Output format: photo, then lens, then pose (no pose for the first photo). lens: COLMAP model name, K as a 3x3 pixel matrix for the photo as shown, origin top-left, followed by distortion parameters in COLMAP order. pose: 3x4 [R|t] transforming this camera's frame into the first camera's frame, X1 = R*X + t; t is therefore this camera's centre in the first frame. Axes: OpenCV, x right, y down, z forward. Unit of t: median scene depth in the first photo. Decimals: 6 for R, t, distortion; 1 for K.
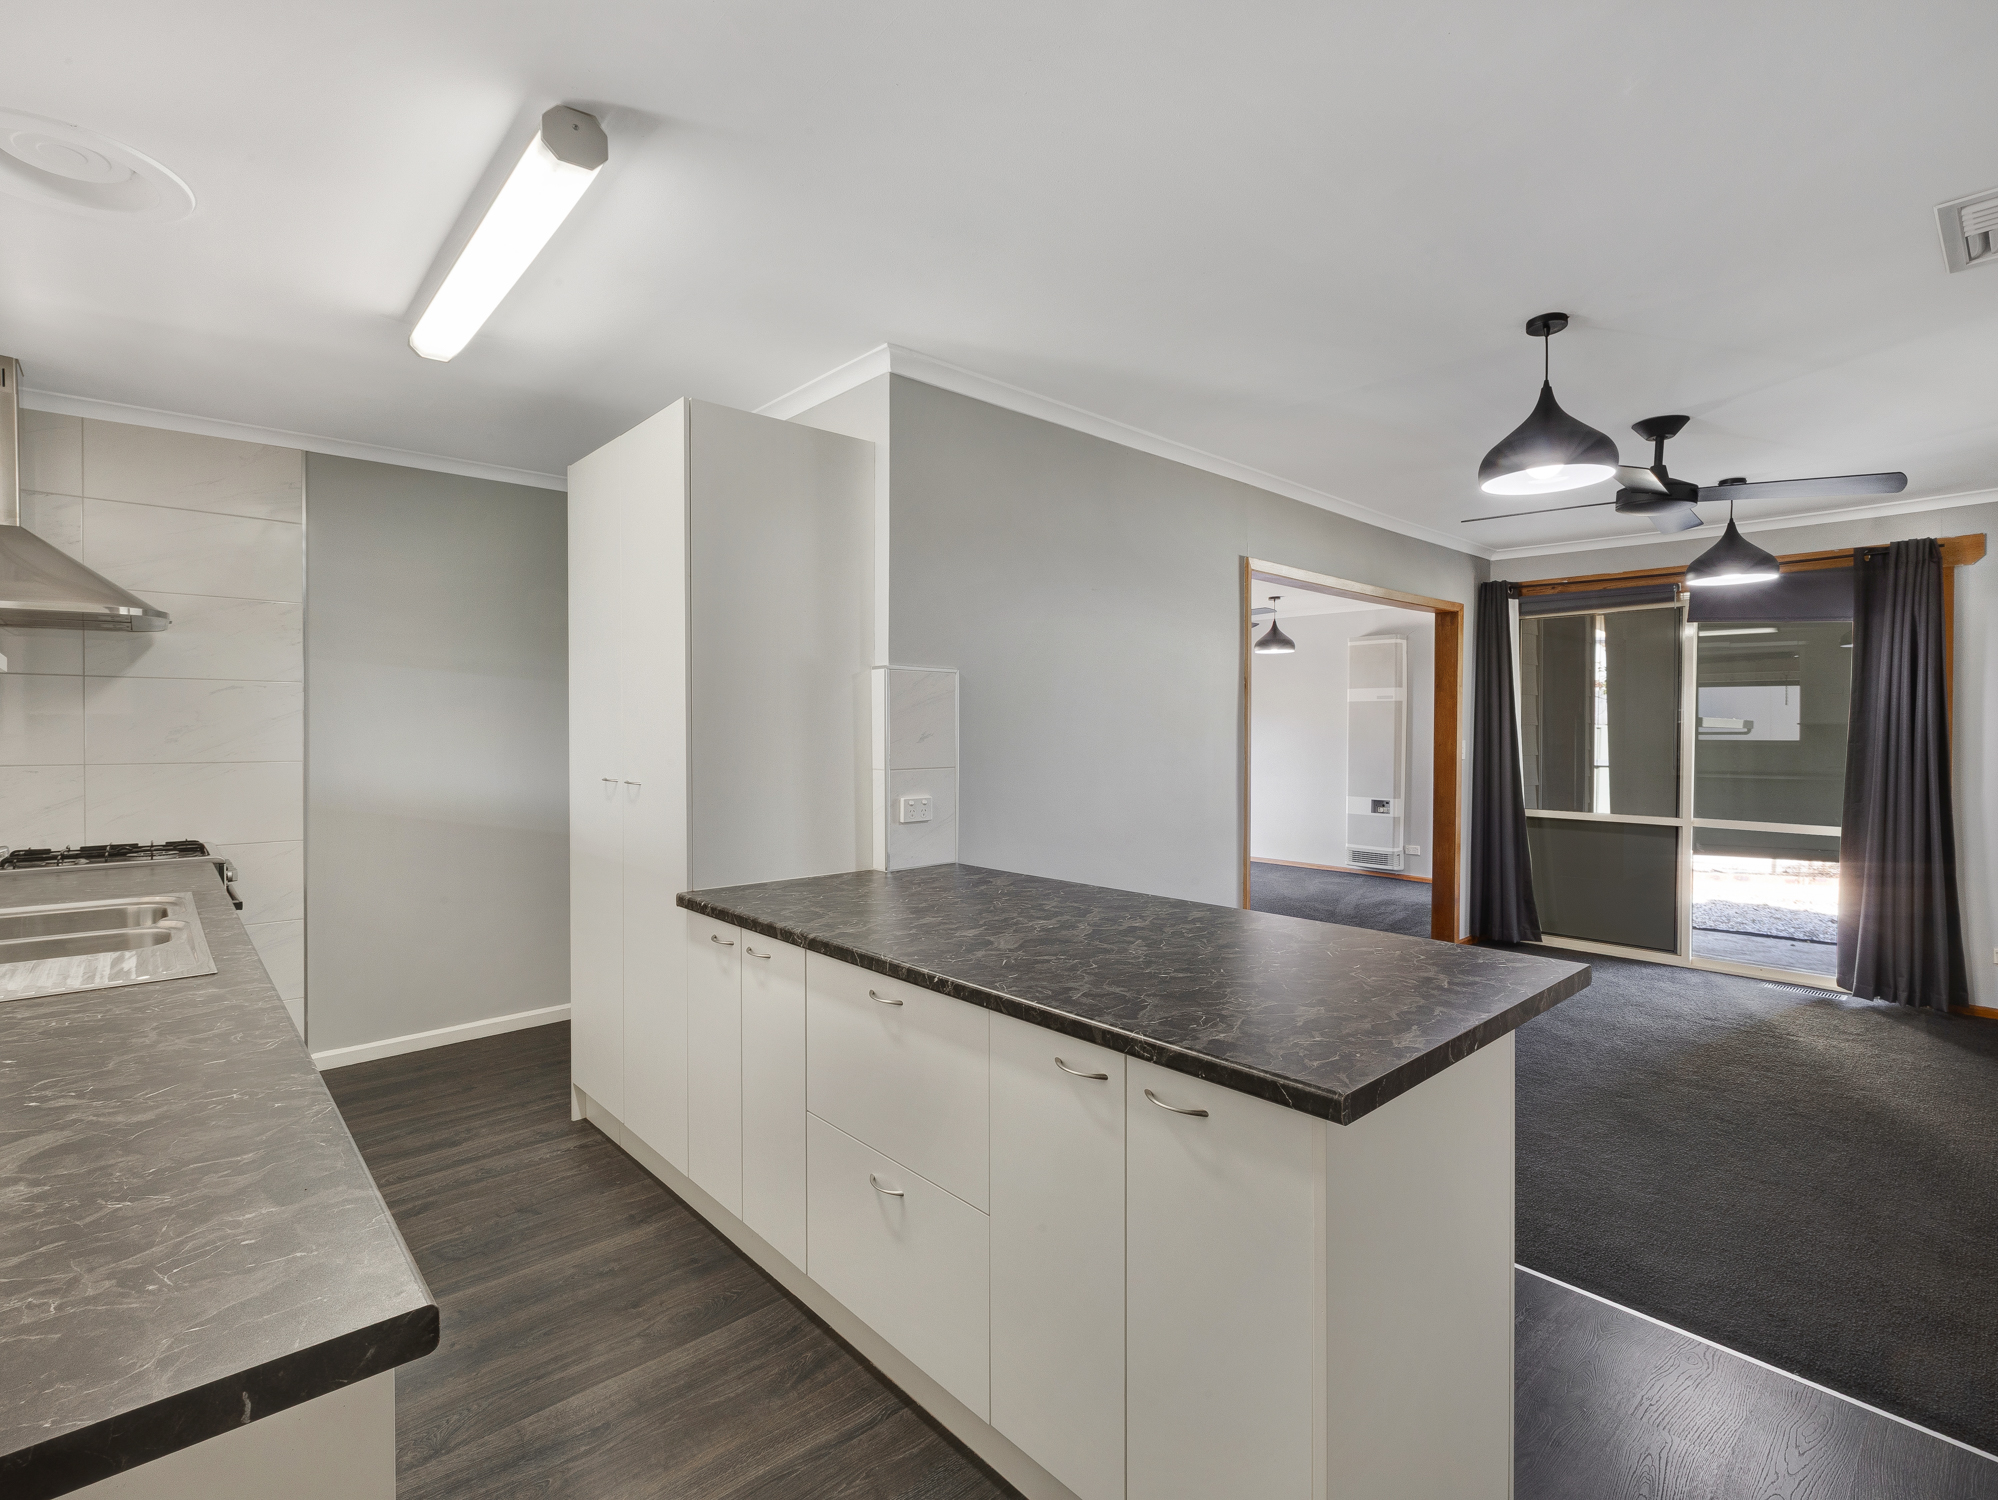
lens RADIAL K [[933.7, 0, 994.2], [0, 933.7, 746.2], [0, 0, 1]] dist [0.002949, 0.000397]
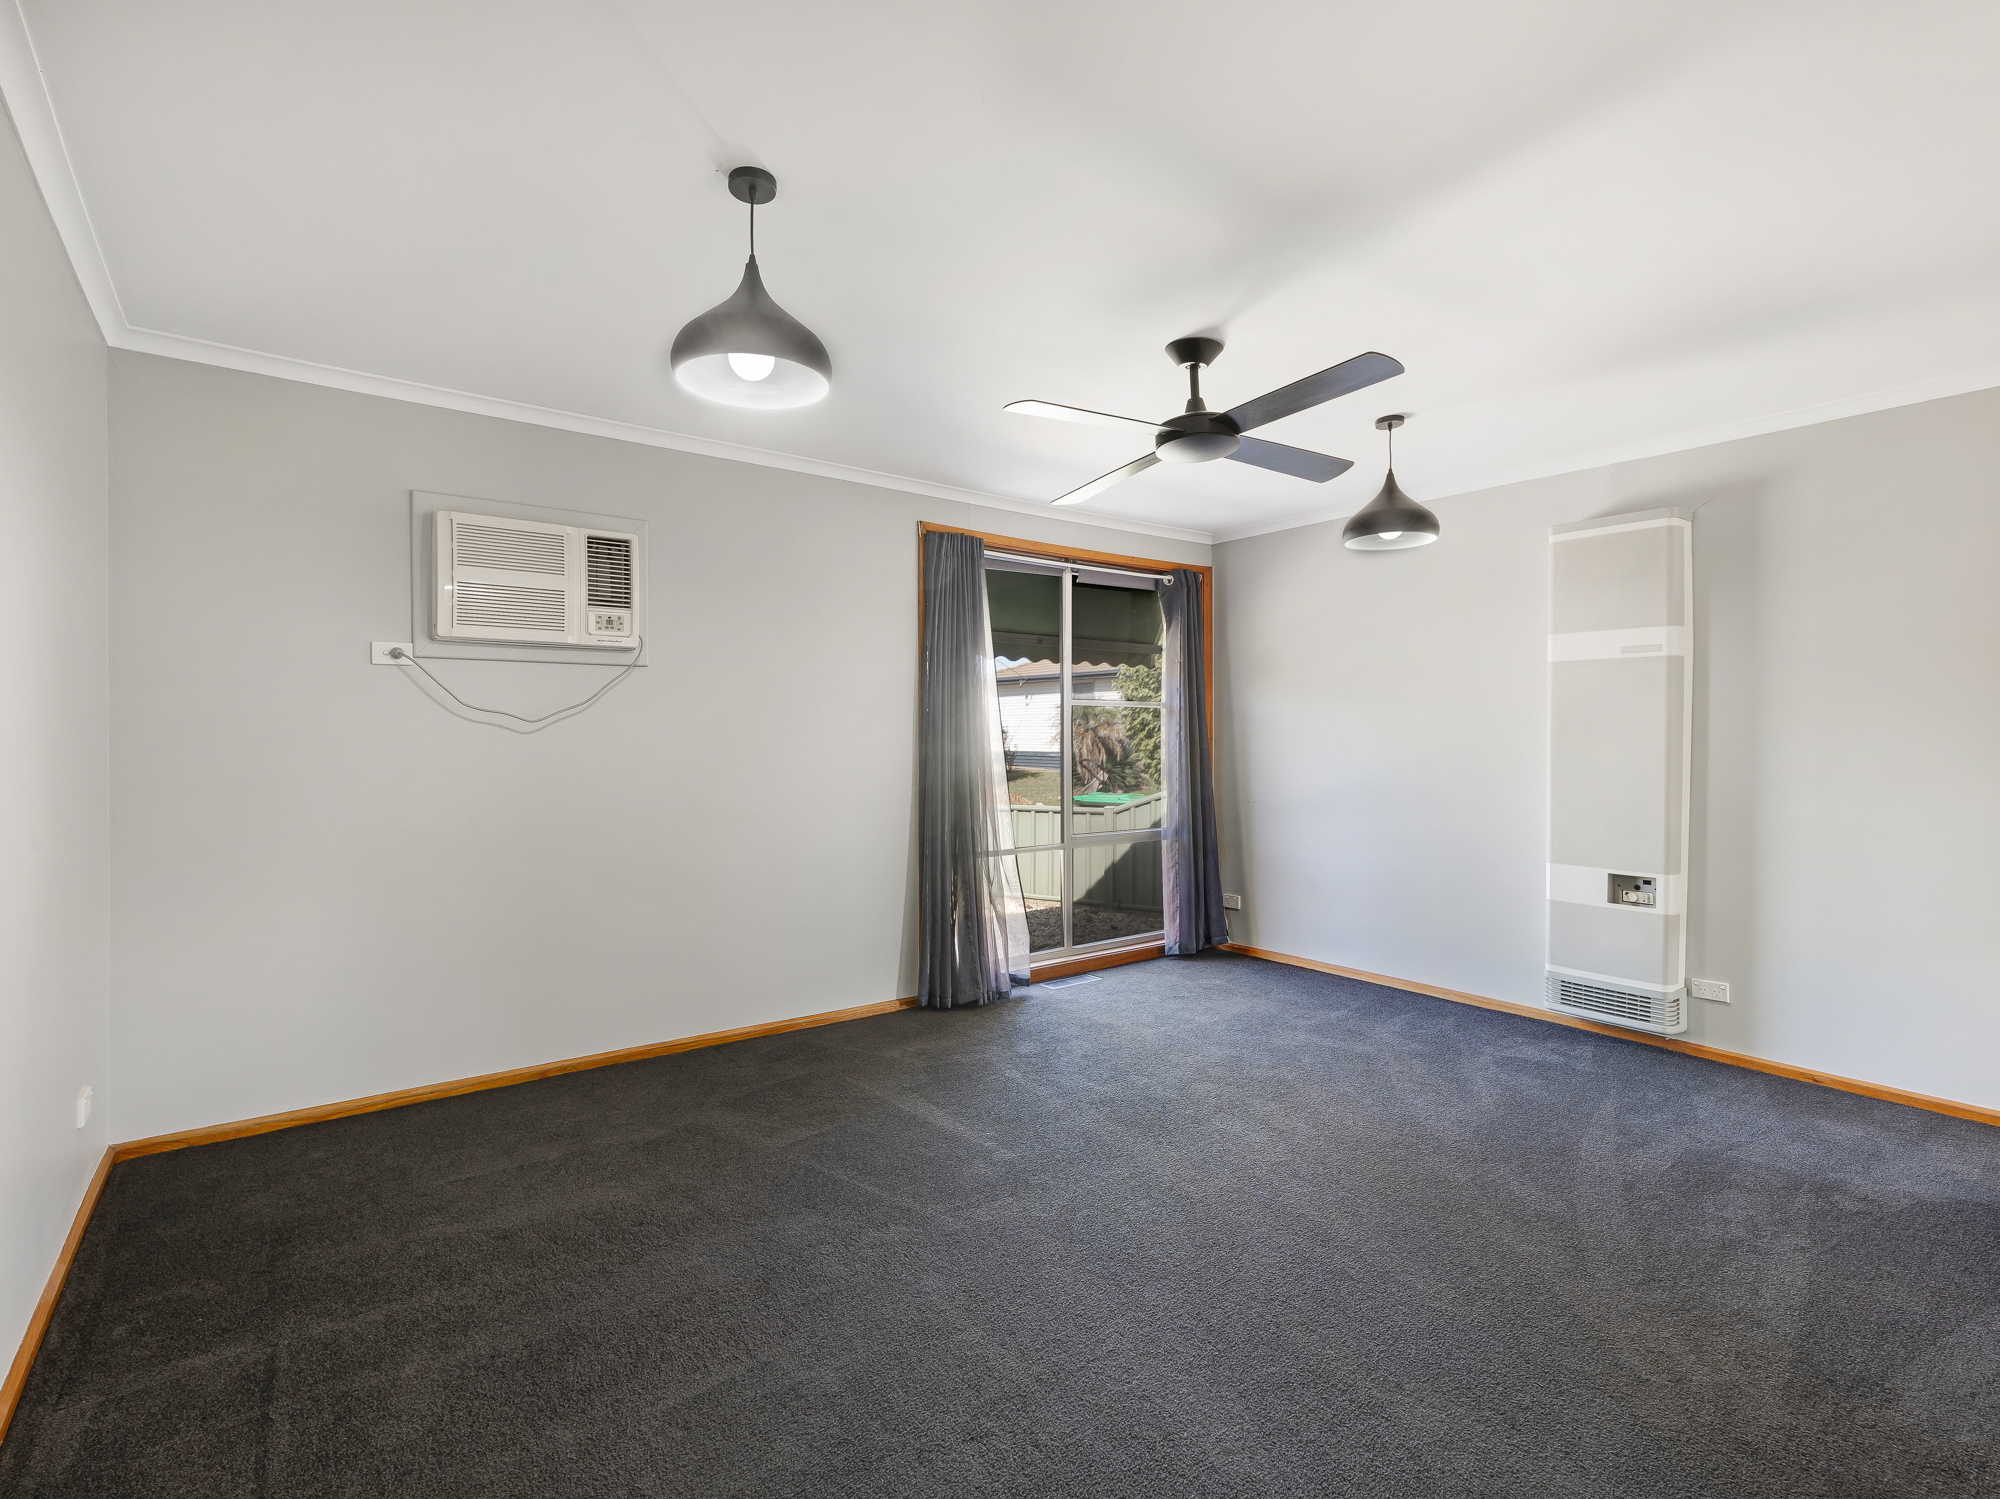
lens RADIAL K [[934.6, 0, 995.2], [0, 934.6, 745.7], [0, 0, 1]] dist [0.002949, 0.000397]
pose [[0.995537, -0.000573, -0.094372, 0.150800], [-0.000239, 0.999963, -0.008587, -0.001292], [0.094373, 0.008572, 0.995500, 0.521875]]
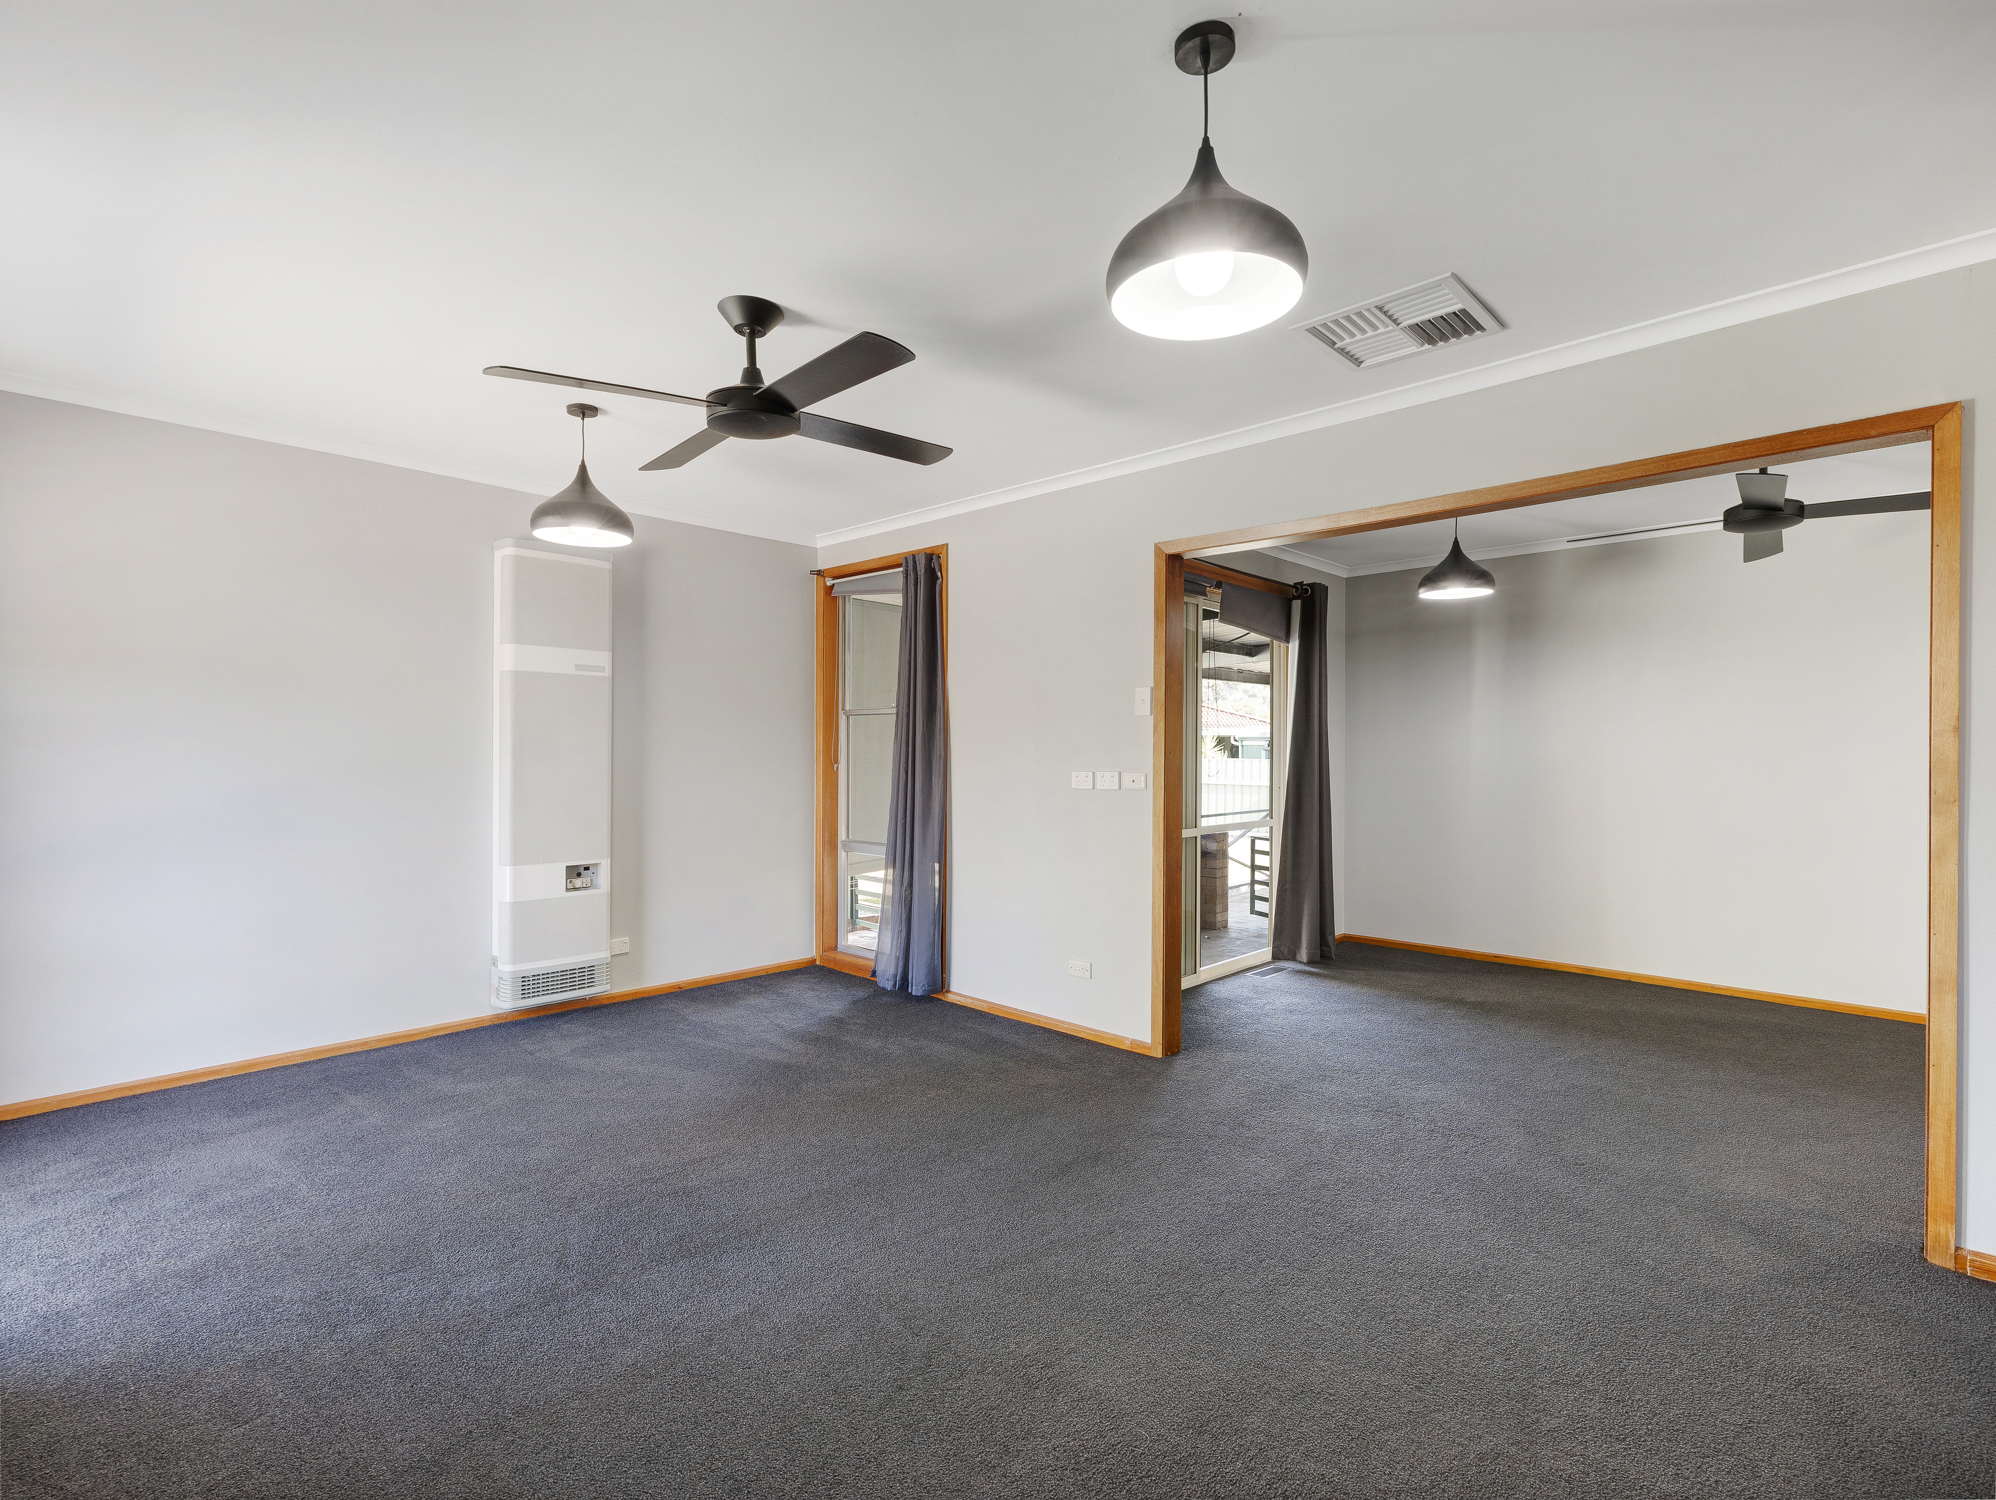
lens RADIAL K [[932.7, 0, 993.2], [0, 932.7, 746.2], [0, 0, 1]] dist [0.002949, 0.000397]
pose [[-0.050348, 0.005812, 0.998715, -0.116759], [0.013498, 0.999896, -0.005138, -0.002257], [-0.998640, 0.013222, -0.050422, 0.801203]]
